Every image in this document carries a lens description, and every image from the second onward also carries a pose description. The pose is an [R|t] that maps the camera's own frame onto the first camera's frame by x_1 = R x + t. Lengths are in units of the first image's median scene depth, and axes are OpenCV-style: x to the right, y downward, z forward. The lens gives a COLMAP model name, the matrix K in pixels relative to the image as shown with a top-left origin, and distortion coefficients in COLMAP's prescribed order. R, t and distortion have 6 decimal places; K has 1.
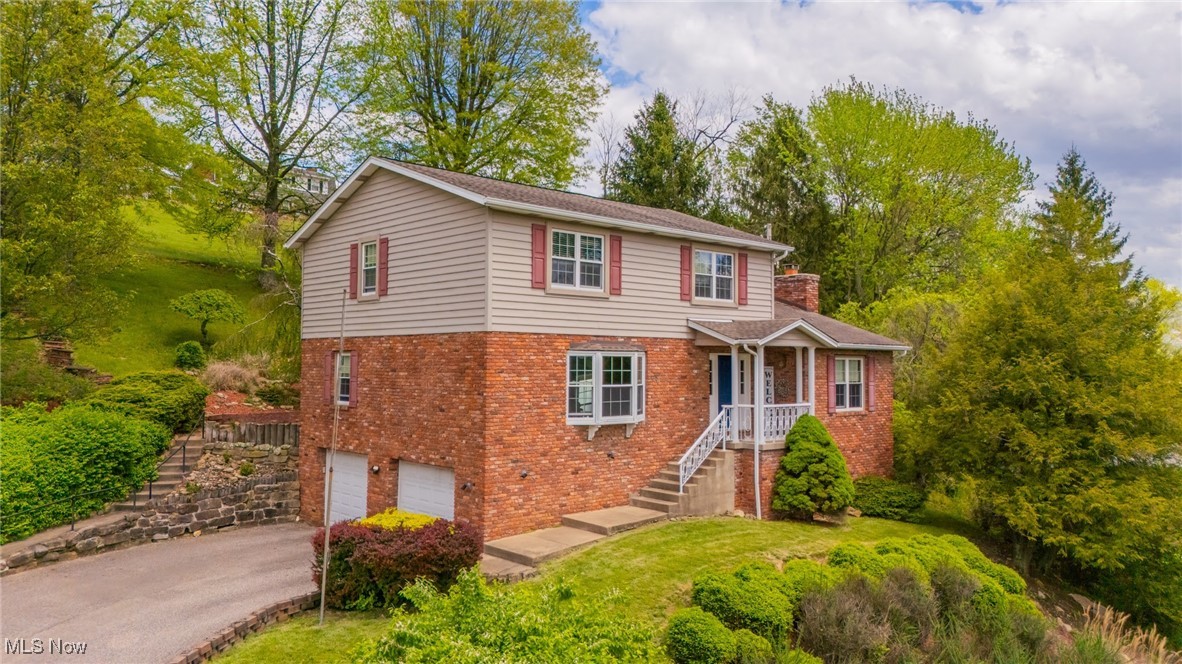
lens RADIAL K [[892.3, 0, 591.0], [0, 892.3, 332.0], [0, 0, 1]] dist [0.024128, -0.005305]
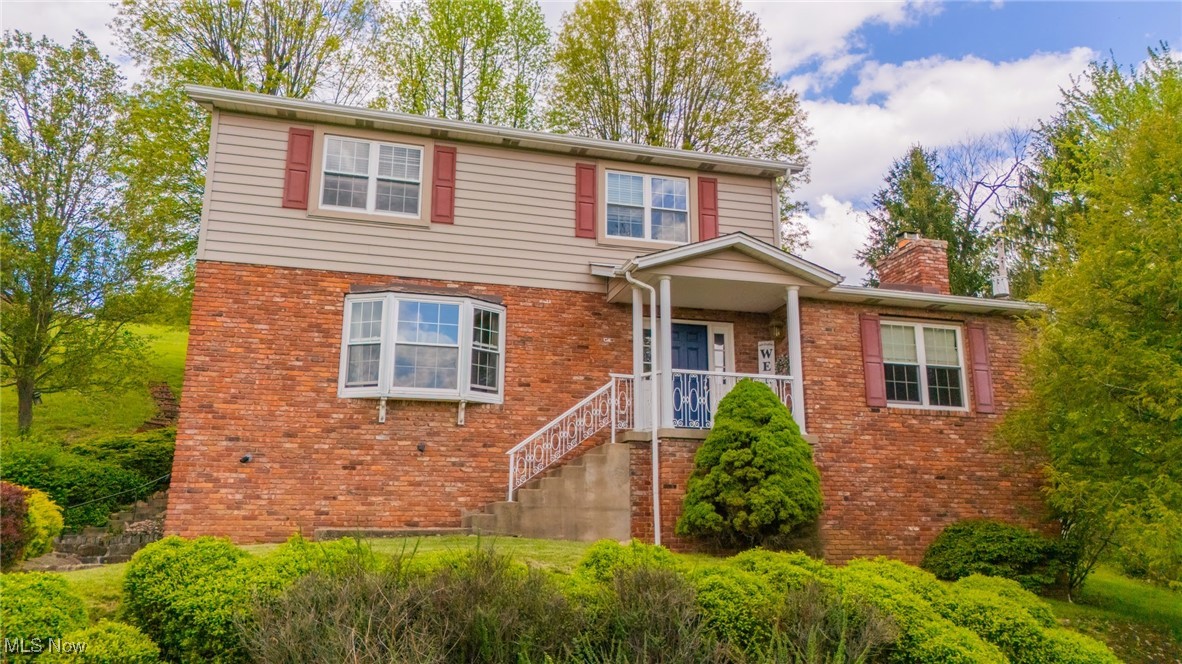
lens RADIAL K [[892.3, 0, 591.0], [0, 892.3, 332.0], [0, 0, 1]] dist [0.024128, -0.005305]
pose [[0.889407, -0.112447, -0.443069, 0.437158], [0.019341, 0.977661, -0.209297, 0.193238], [0.456706, 0.177581, 0.871714, 0.448222]]
